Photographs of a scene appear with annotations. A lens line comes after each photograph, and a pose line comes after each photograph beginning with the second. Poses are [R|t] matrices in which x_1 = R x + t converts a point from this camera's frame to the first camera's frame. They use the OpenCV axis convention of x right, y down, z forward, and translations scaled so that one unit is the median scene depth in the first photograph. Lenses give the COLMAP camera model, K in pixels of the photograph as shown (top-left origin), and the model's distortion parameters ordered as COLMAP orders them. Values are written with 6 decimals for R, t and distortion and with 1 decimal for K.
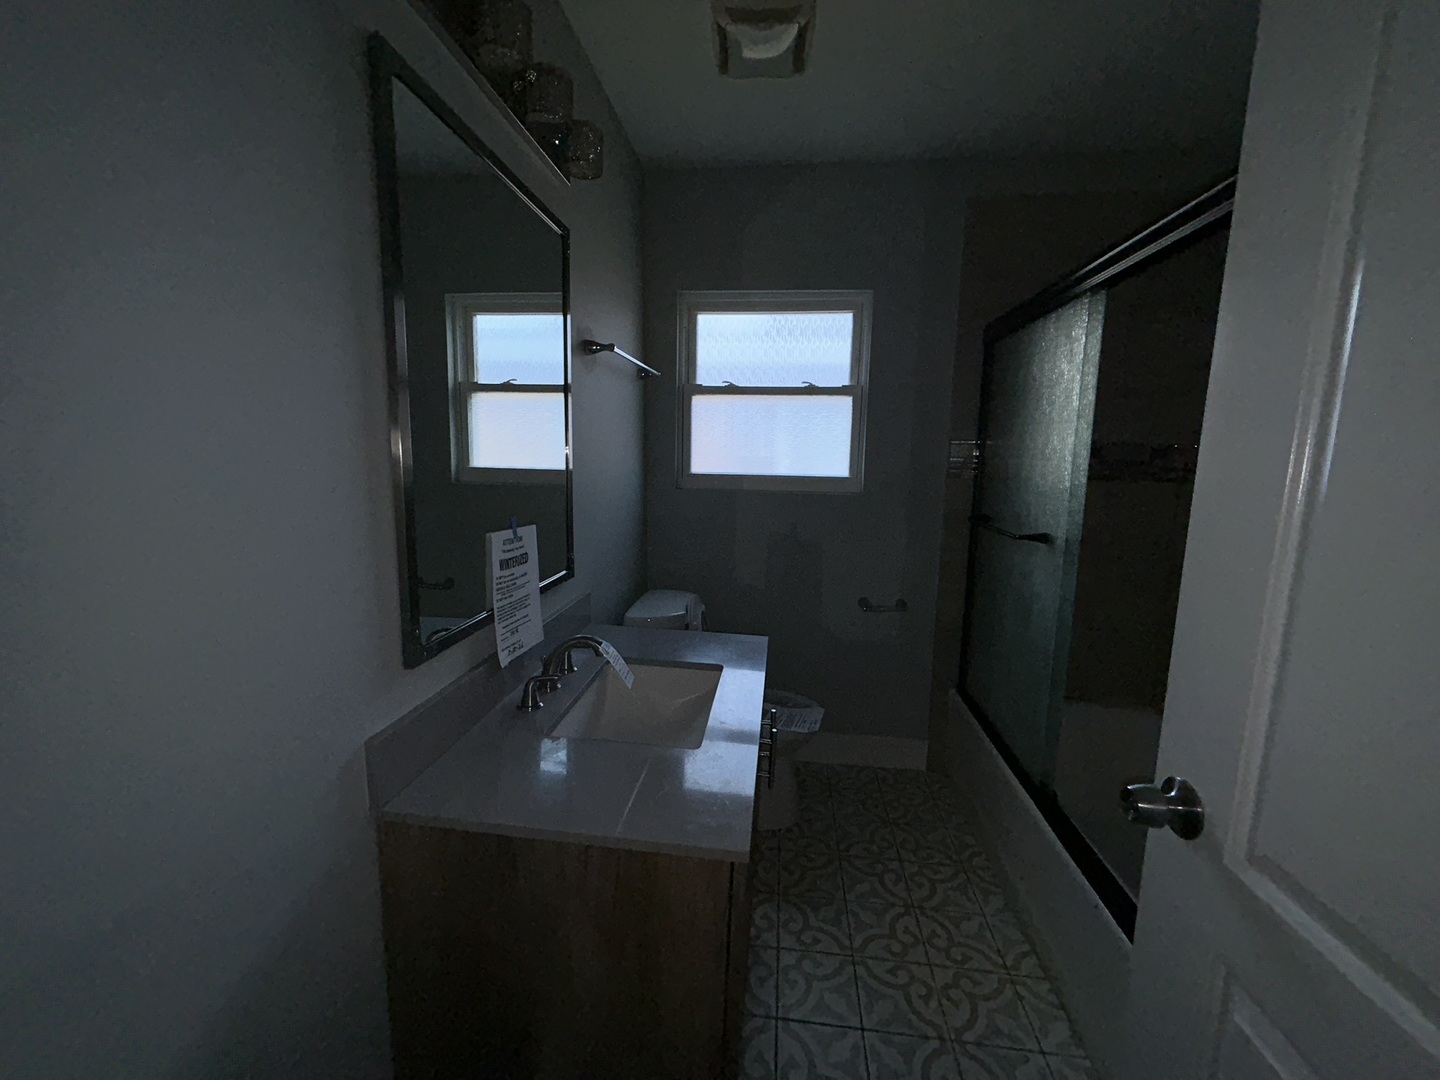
lens RADIAL K [[578.7, 0, 722.0], [0, 578.7, 551.4], [0, 0, 1]] dist [-0.014219, 0.000055]
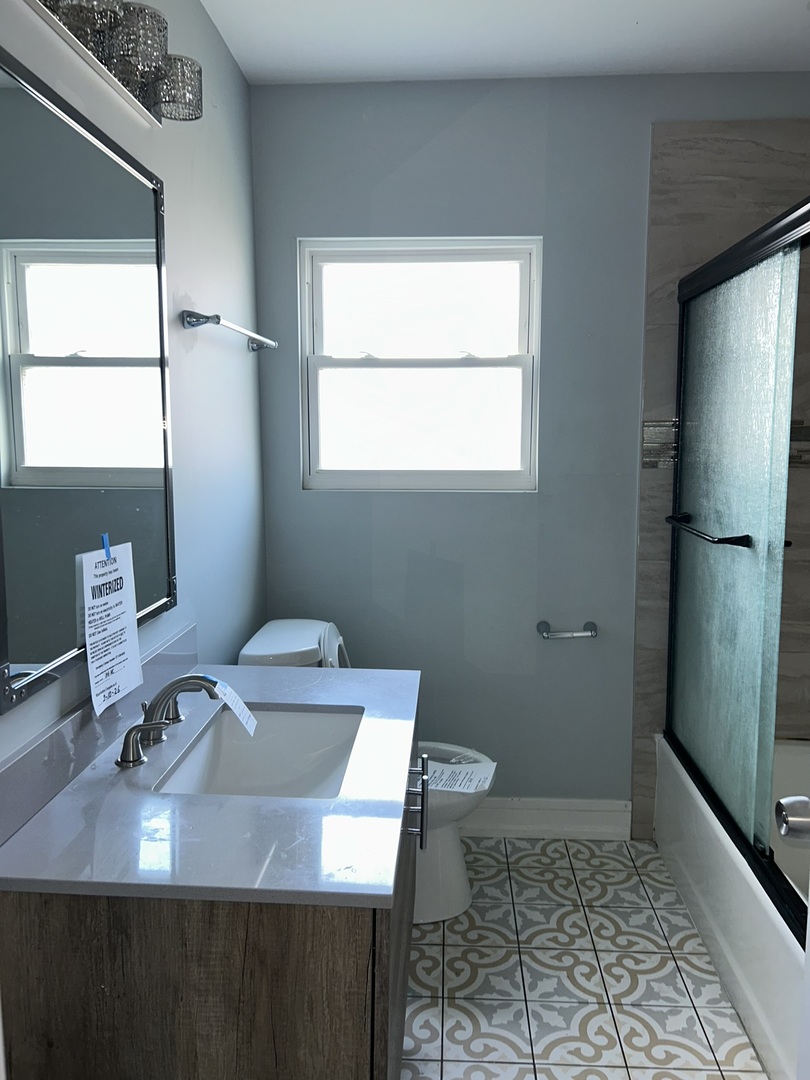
lens RADIAL K [[817.4, 0, 411.6], [0, 817.4, 533.4], [0, 0, 1]] dist [0.054877, -0.051853]
pose [[0.998139, -0.027212, 0.054569, 0.010628], [0.029468, 0.998726, -0.040972, 0.000480], [-0.053384, 0.042504, 0.997669, -0.162724]]
